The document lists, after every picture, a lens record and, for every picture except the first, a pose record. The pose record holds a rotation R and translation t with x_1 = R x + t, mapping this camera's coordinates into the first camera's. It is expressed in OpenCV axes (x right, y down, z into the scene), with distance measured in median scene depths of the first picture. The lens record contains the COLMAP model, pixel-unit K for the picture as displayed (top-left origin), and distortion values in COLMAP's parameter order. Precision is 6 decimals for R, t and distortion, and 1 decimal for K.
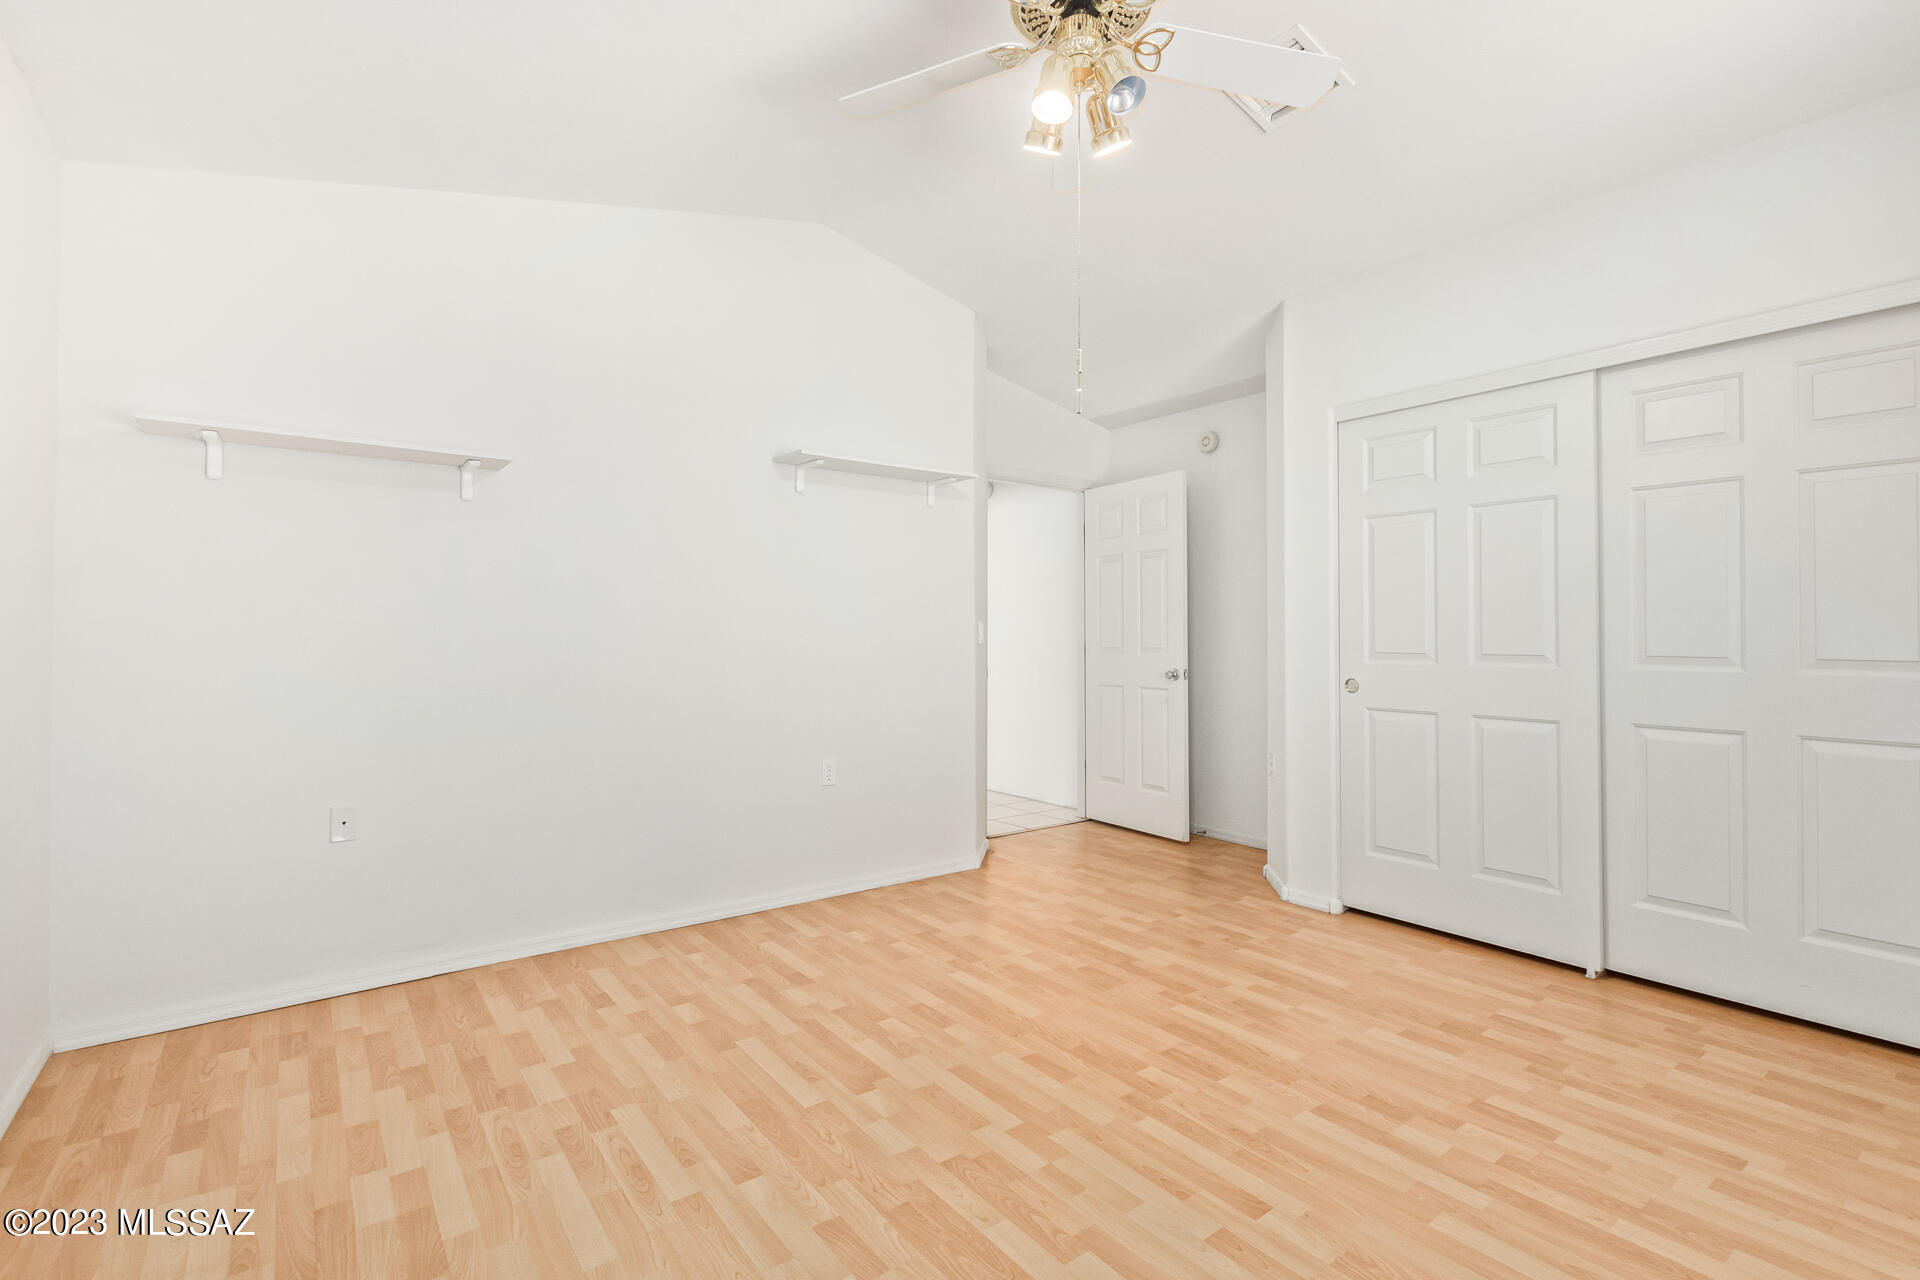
lens RADIAL K [[882.4, 0, 961.3], [0, 882.4, 634.0], [0, 0, 1]] dist [-0.009282, -0.002003]
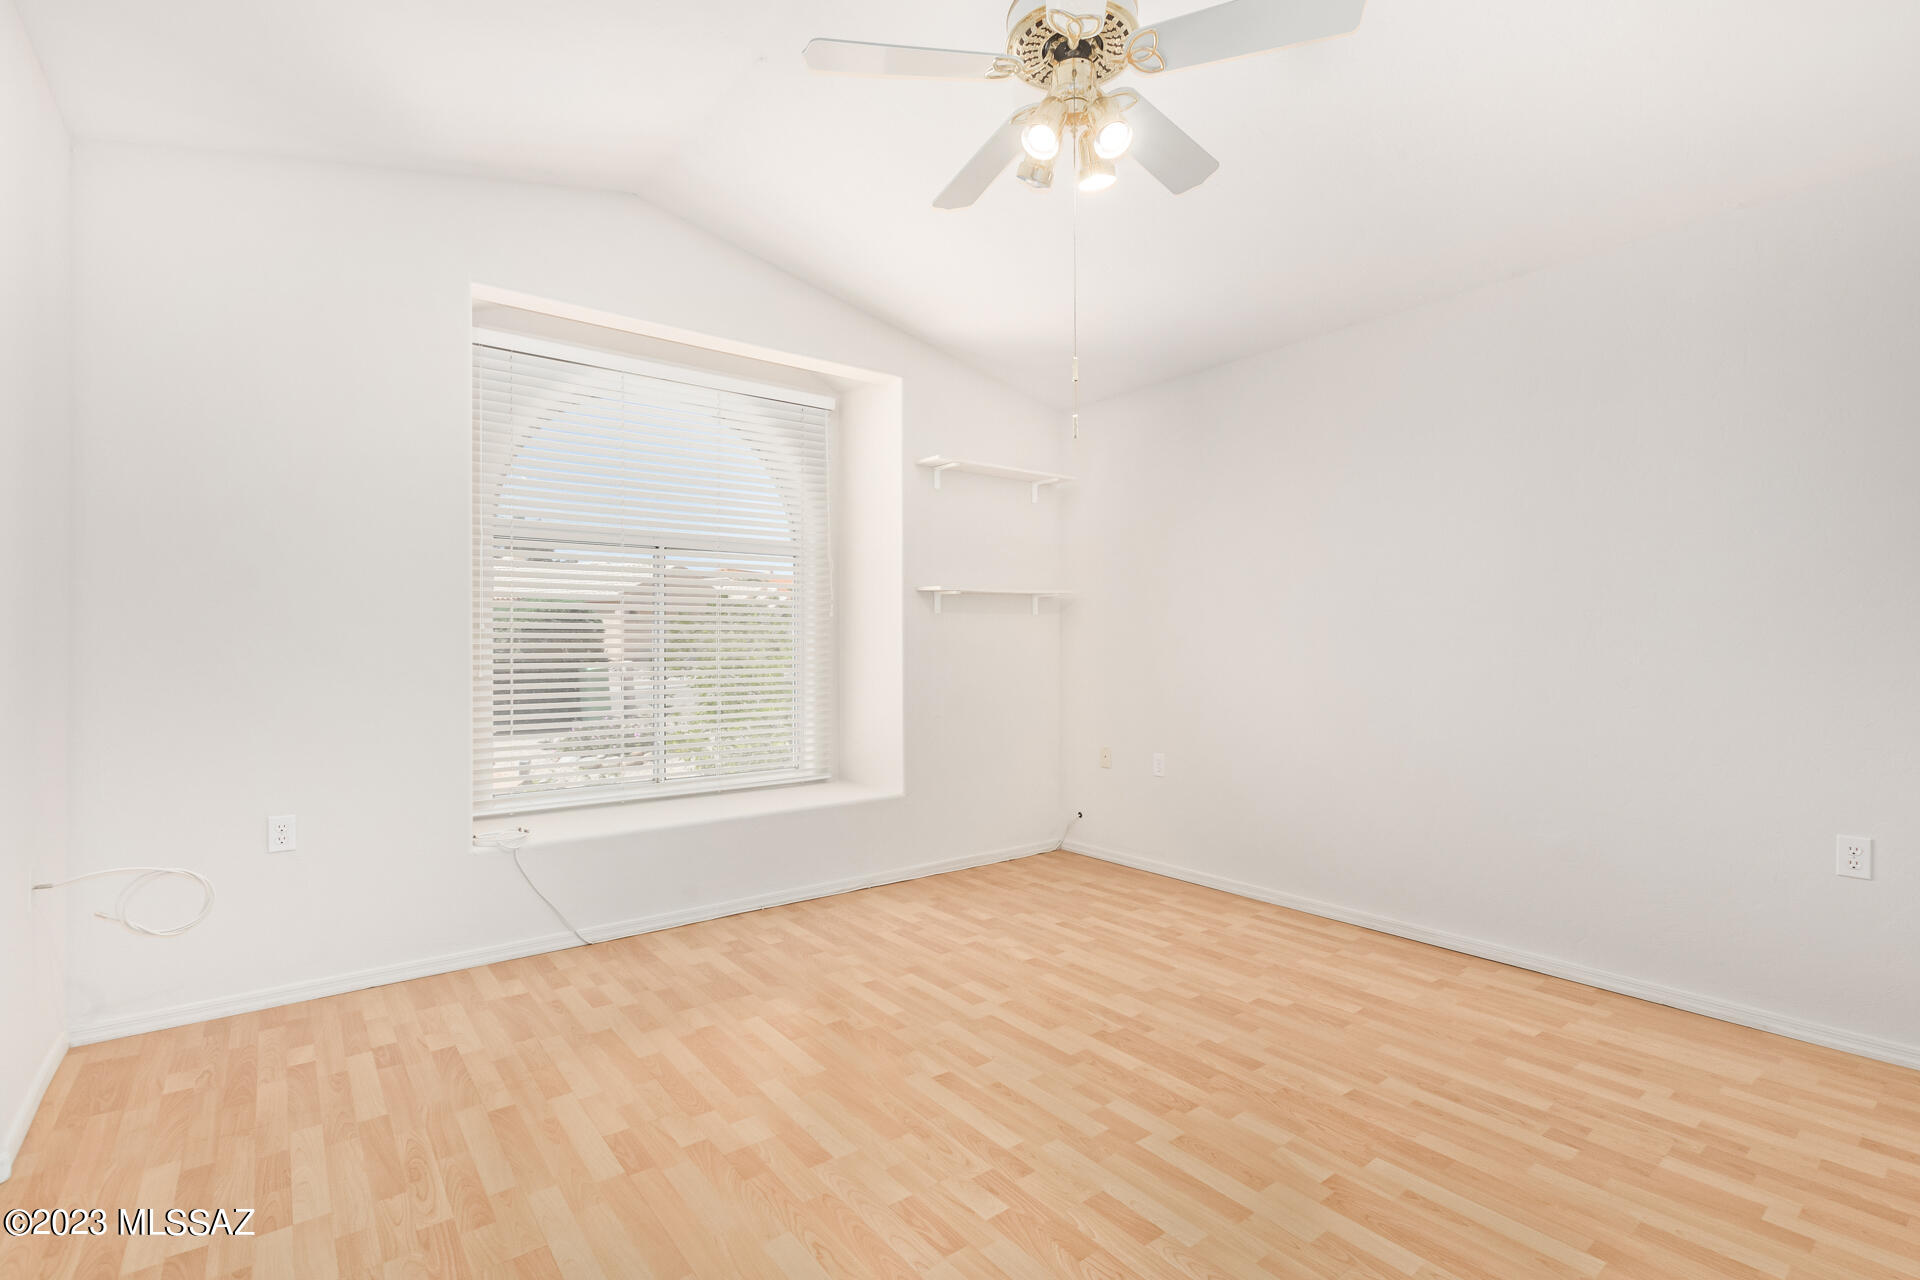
lens RADIAL K [[882.4, 0, 955.4], [0, 882.4, 639.5], [0, 0, 1]] dist [-0.009282, -0.002003]
pose [[-0.999949, 0.005015, -0.008818, 0.284499], [0.005041, 0.999983, -0.002893, -0.004682], [0.008803, -0.002937, -0.999957, 2.023562]]
